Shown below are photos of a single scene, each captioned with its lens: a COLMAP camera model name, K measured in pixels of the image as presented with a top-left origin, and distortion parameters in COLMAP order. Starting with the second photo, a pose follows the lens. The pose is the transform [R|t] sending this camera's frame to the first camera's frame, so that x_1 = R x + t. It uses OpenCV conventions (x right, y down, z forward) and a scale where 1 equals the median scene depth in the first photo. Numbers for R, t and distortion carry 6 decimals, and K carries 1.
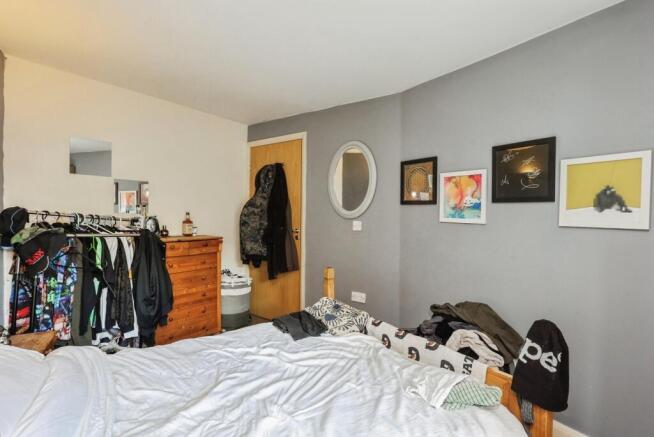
lens RADIAL K [[365.0, 0, 328.1], [0, 365.0, 215.7], [0, 0, 1]] dist [-0.024451, 0.000127]
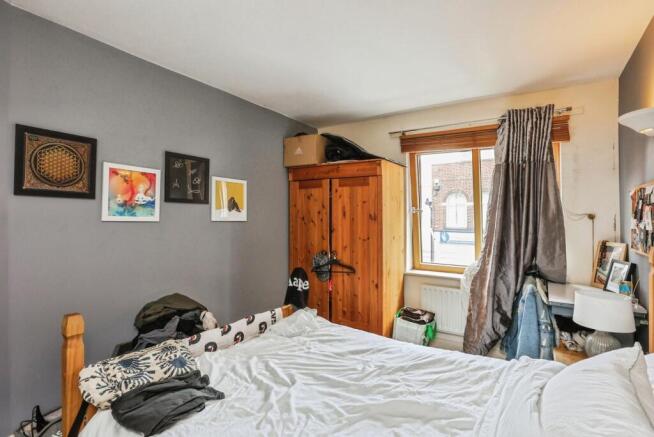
lens RADIAL K [[321.5, 0, 324.6], [0, 321.5, 205.2], [0, 0, 1]] dist [-0.028886, 0.000514]
pose [[-0.439657, 0.007691, 0.898133, -0.532932], [-0.018220, 0.999681, -0.017480, -0.014445], [-0.897981, -0.024050, -0.439377, 0.823613]]
